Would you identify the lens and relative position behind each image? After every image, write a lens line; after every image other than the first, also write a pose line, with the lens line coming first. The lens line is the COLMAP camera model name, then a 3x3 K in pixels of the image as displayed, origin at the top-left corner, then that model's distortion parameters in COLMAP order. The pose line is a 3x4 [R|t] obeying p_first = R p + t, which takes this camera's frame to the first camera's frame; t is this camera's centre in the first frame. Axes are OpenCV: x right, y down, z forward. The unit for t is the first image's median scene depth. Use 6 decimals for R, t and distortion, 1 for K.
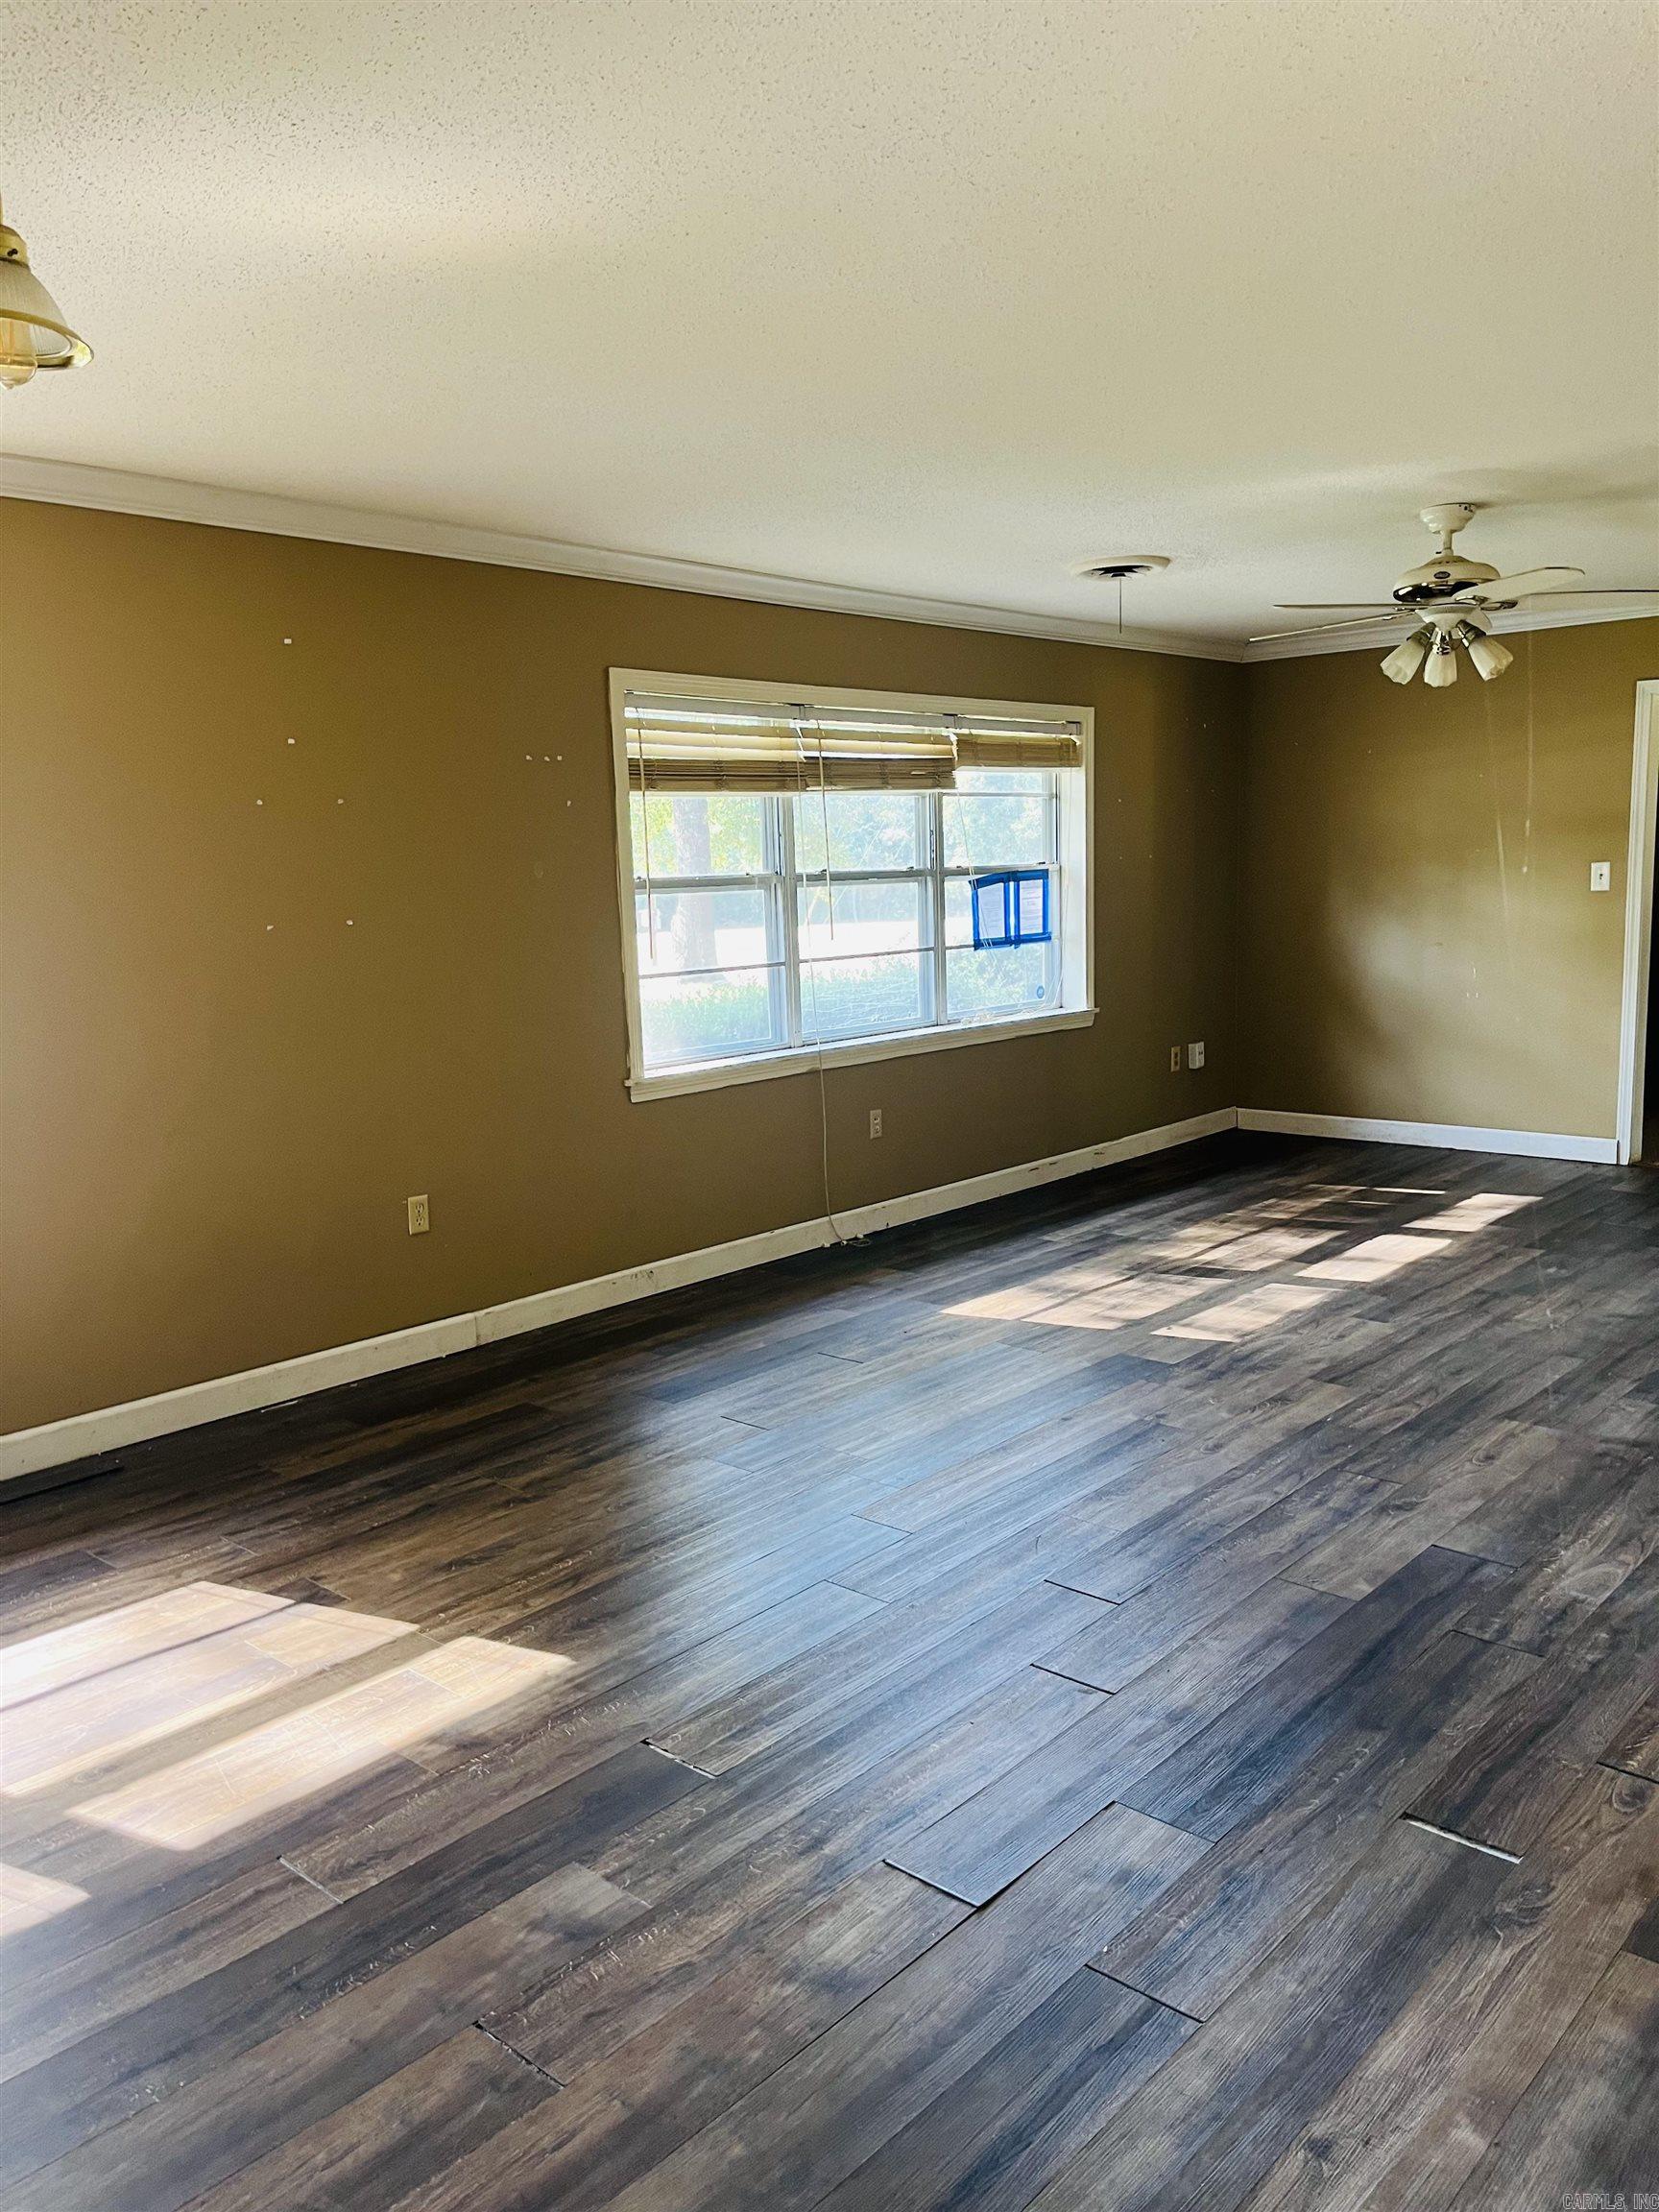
lens RADIAL K [[1650.7, 0, 829.0], [0, 1650.7, 1108.7], [0, 0, 1]] dist [0.045662, -0.012531]
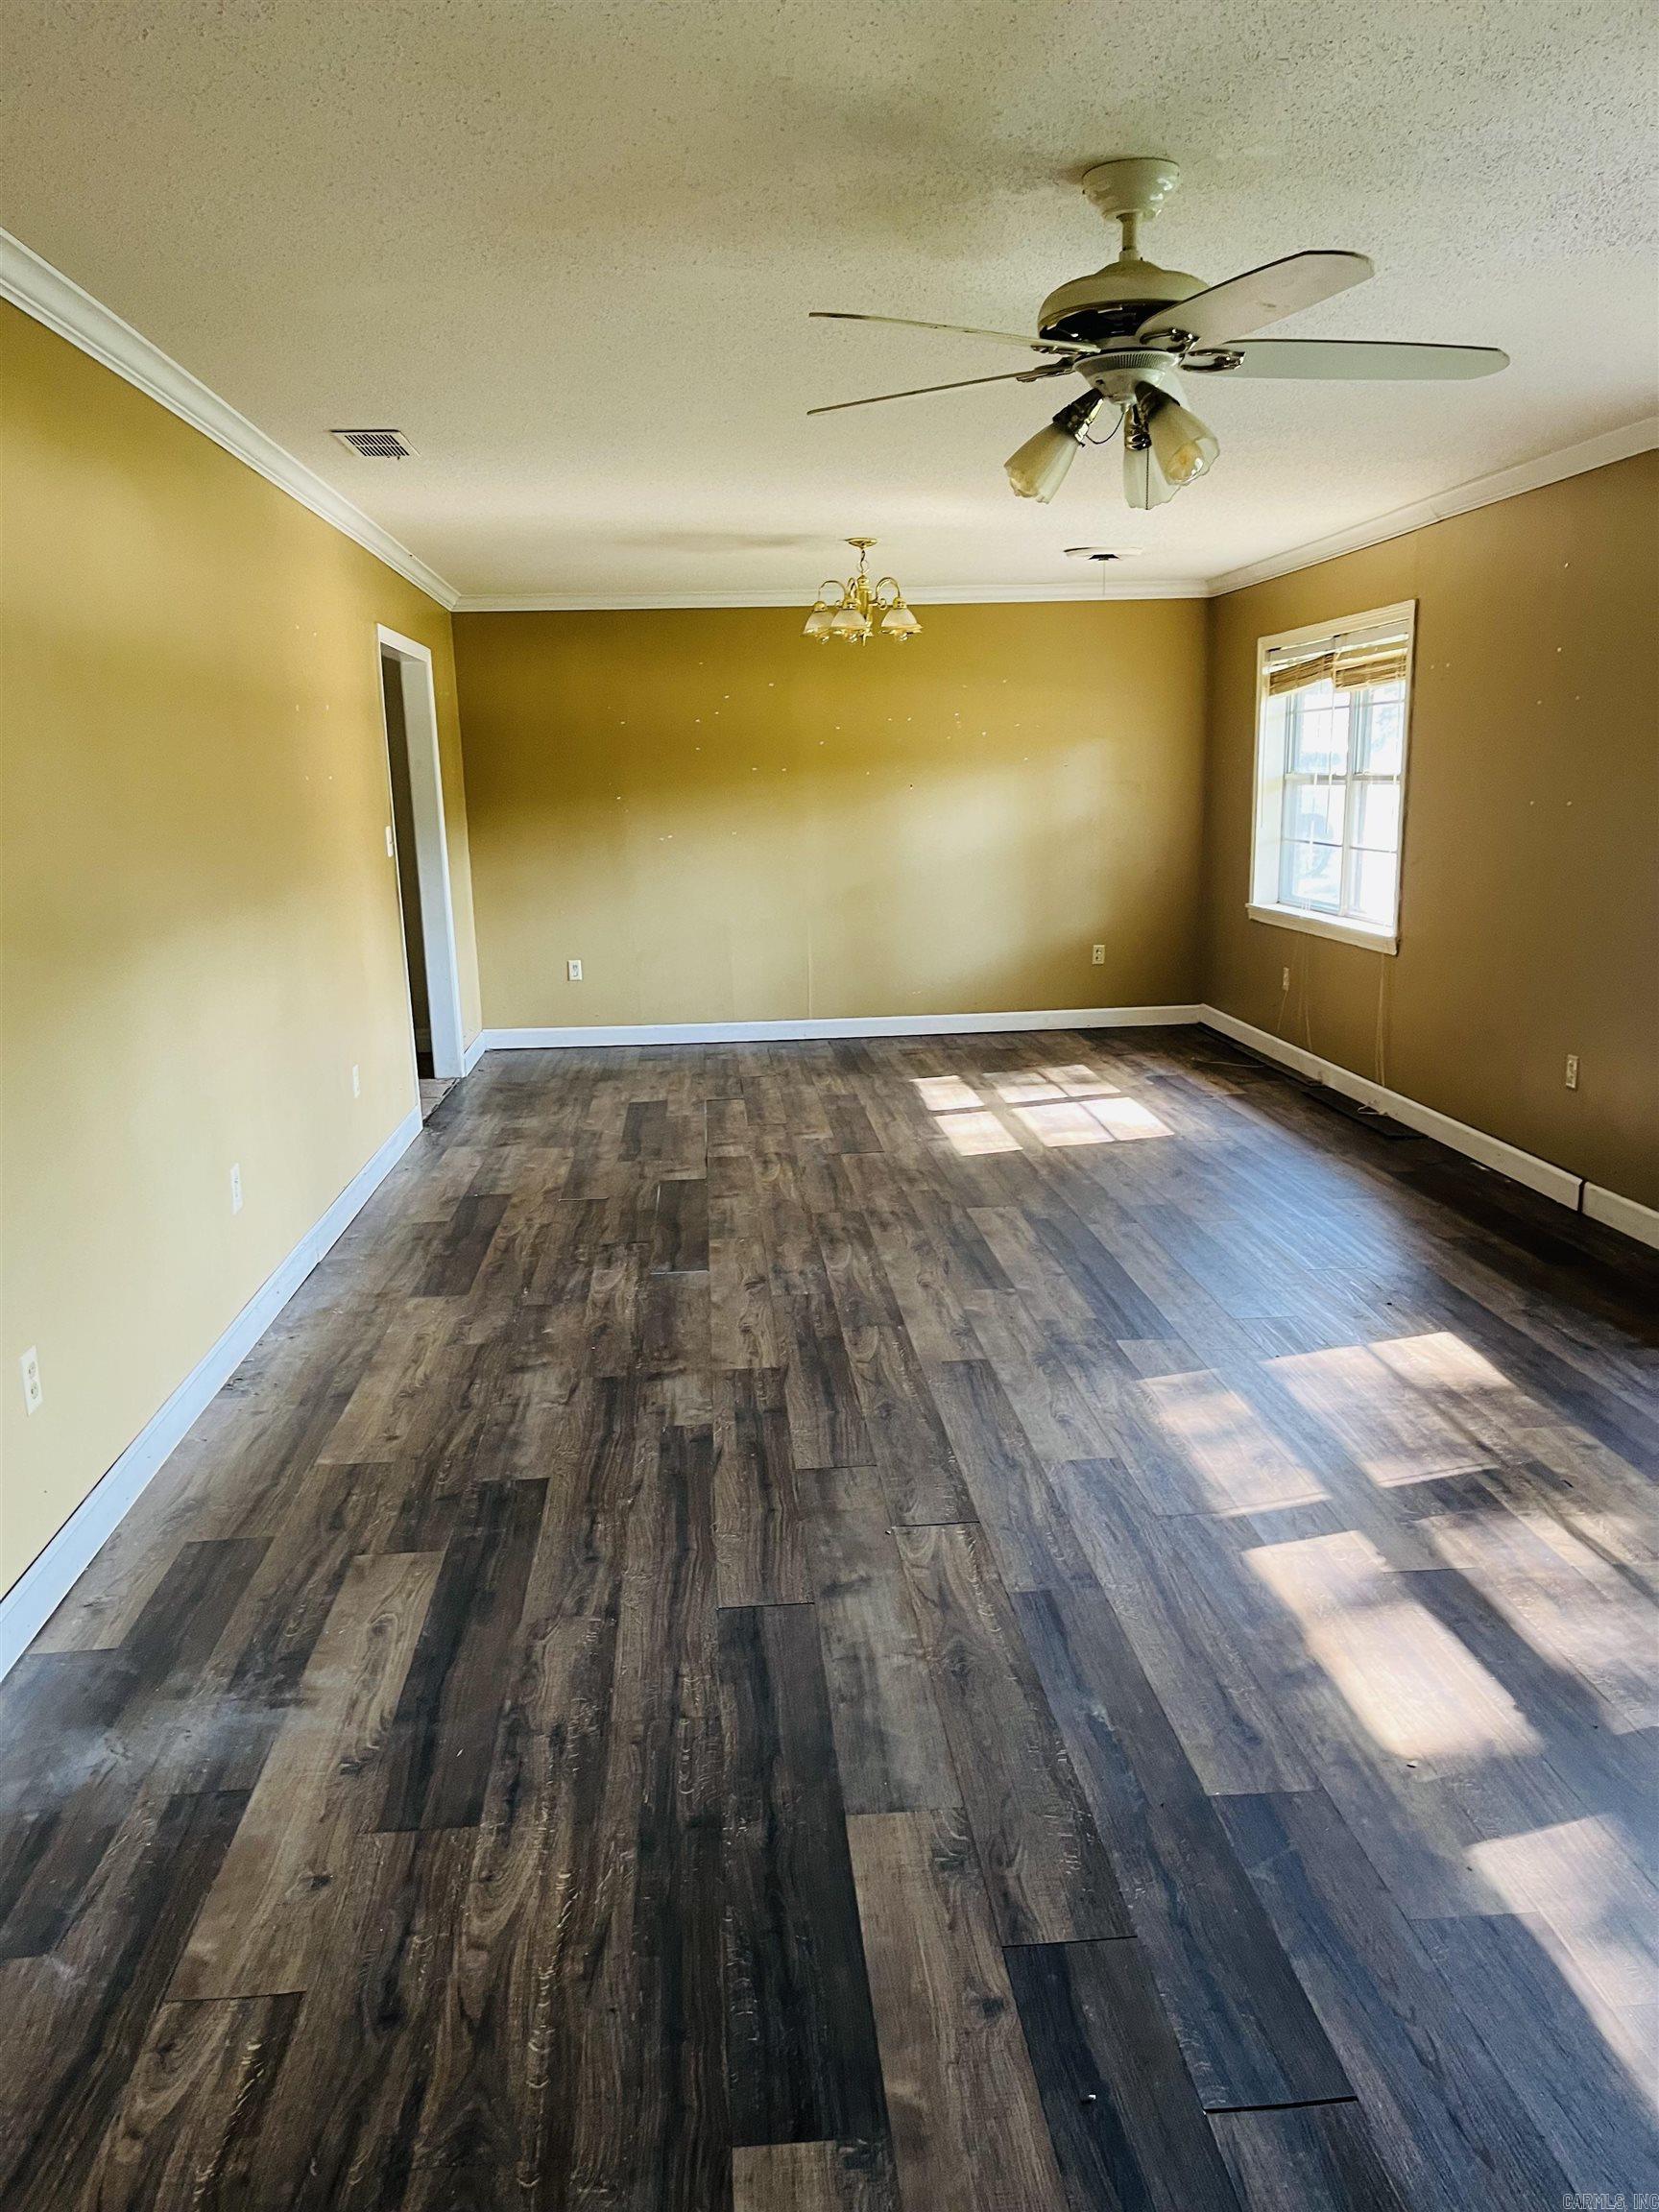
lens RADIAL K [[1650.7, 0, 831.8], [0, 1650.7, 1107.3], [0, 0, 1]] dist [0.045662, -0.012531]
pose [[-0.684310, 0.184462, -0.705474, 1.056475], [-0.070830, 0.946085, 0.316081, -0.277313], [0.725743, 0.266266, -0.634350, 1.613882]]
